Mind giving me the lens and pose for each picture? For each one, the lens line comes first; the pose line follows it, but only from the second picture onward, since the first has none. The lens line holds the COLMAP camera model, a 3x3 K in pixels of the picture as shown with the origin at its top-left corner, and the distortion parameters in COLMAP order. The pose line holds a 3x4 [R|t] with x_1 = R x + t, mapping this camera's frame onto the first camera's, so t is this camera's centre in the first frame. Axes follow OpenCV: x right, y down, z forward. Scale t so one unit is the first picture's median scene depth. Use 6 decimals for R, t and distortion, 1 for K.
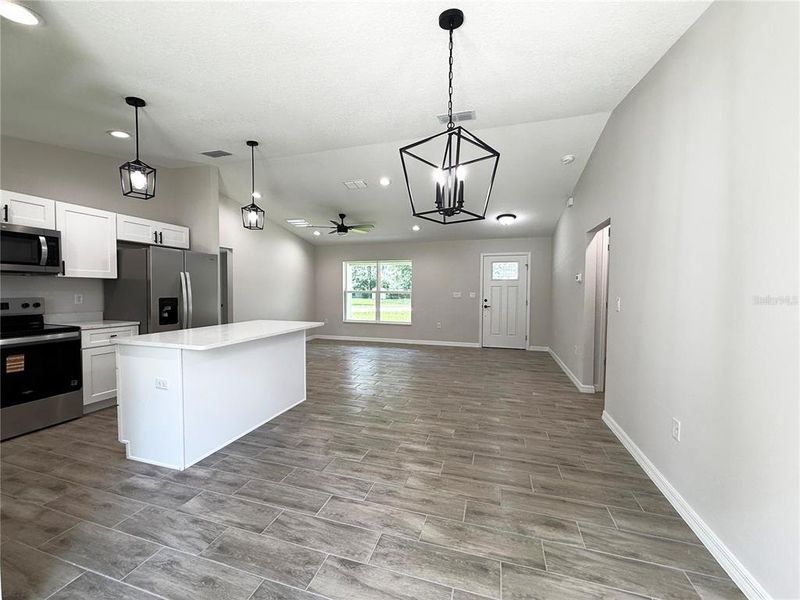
lens RADIAL K [[318.9, 0, 398.1], [0, 318.9, 300.0], [0, 0, 1]] dist [-0.000492, 0.000480]
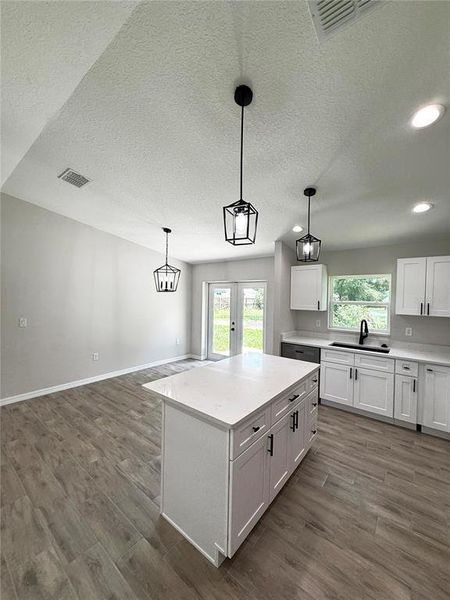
lens RADIAL K [[239.2, 0, 223.4], [0, 239.2, 299.2], [0, 0, 1]] dist [-0.000492, 0.000480]
pose [[-0.930101, -0.025256, 0.366435, -0.658647], [-0.008506, 0.998847, 0.047255, -0.162079], [-0.367205, 0.040835, -0.929243, 1.593971]]
